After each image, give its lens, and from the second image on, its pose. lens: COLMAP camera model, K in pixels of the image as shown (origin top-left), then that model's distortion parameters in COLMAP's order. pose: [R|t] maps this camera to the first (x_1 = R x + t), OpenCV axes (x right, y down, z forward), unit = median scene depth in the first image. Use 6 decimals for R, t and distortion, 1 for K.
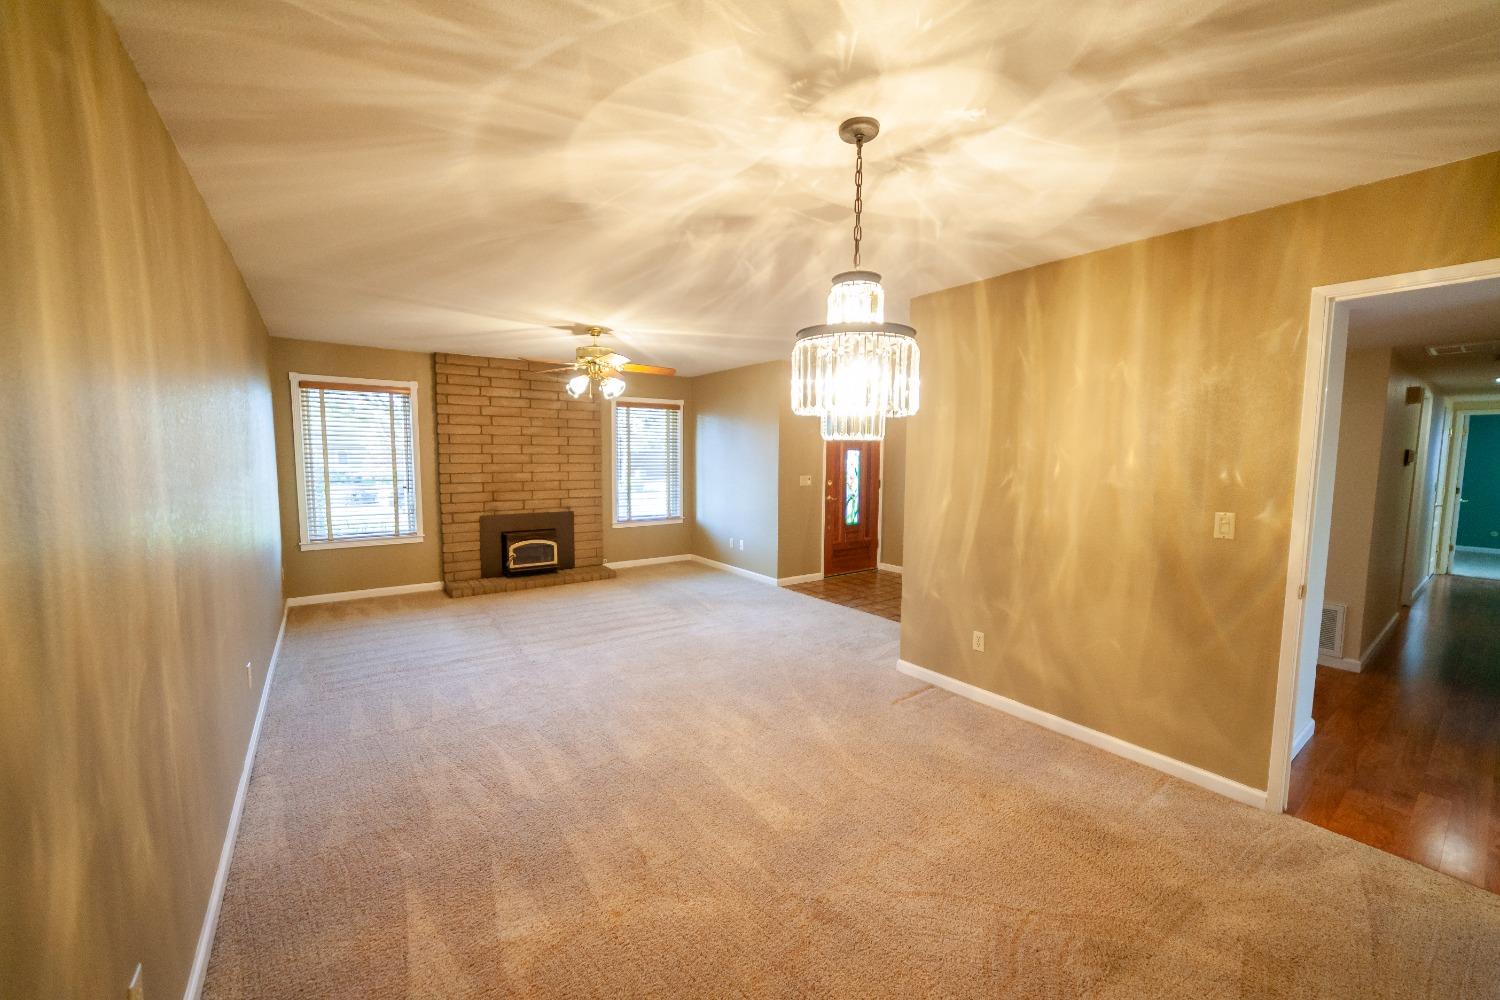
lens RADIAL K [[585.2, 0, 762.2], [0, 585.2, 499.8], [0, 0, 1]] dist [-0.021660, 0.009351]
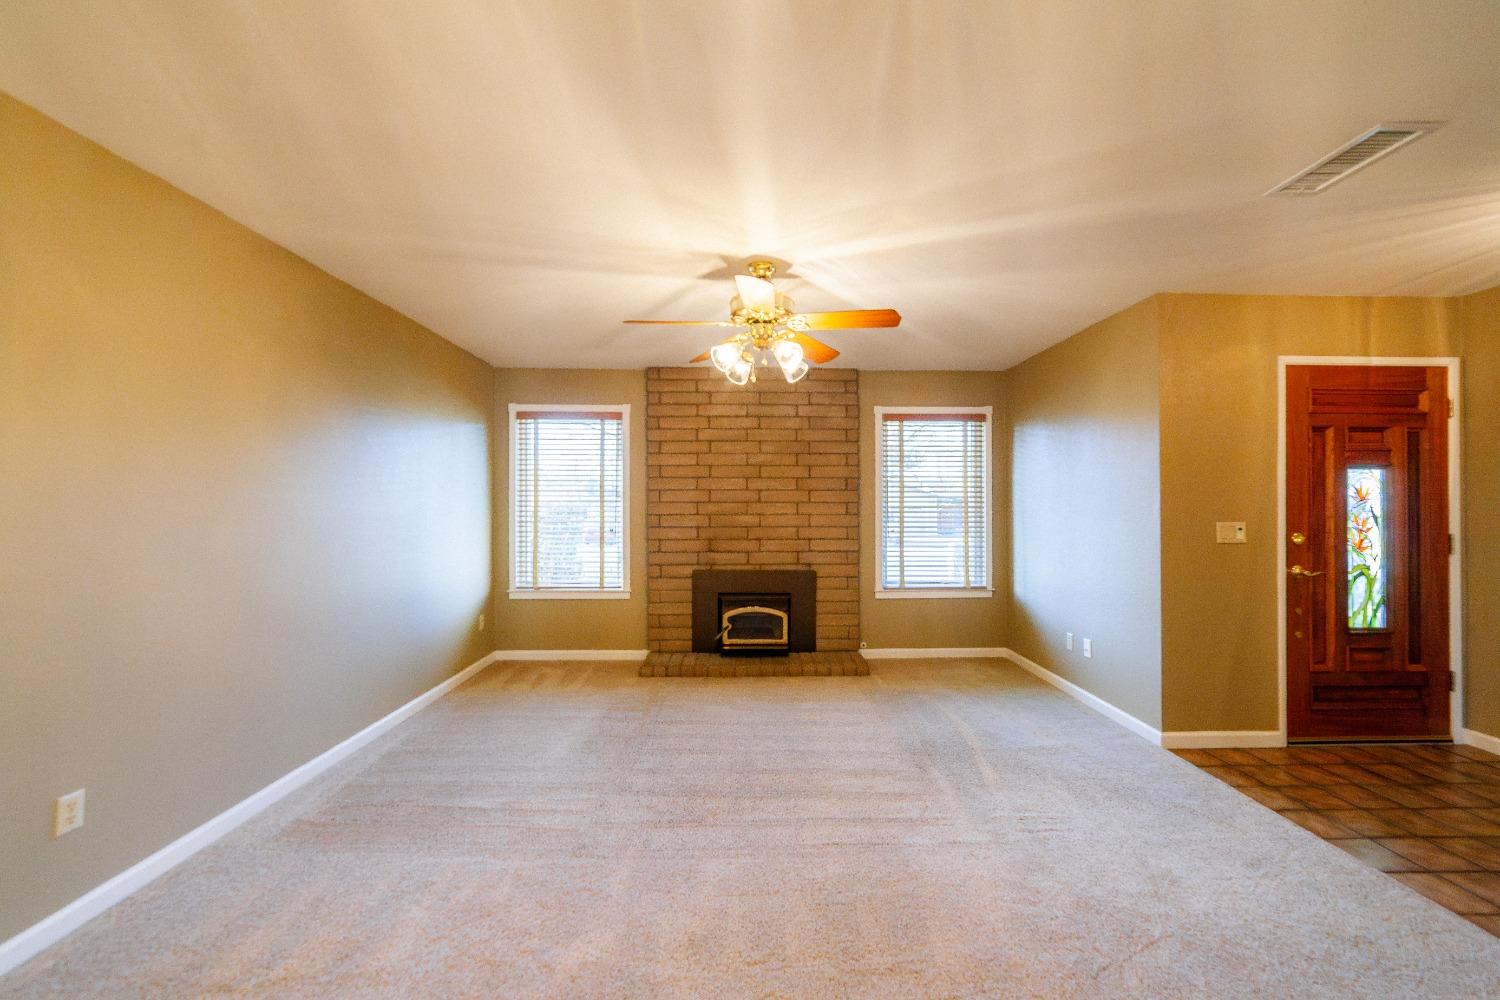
lens RADIAL K [[585.2, 0, 762.2], [0, 585.2, 499.8], [0, 0, 1]] dist [-0.021660, 0.009351]
pose [[0.808756, -0.016331, -0.587918, 0.044057], [-0.039169, 0.995900, -0.081546, -0.005158], [0.586839, 0.088979, 0.804800, 0.395950]]
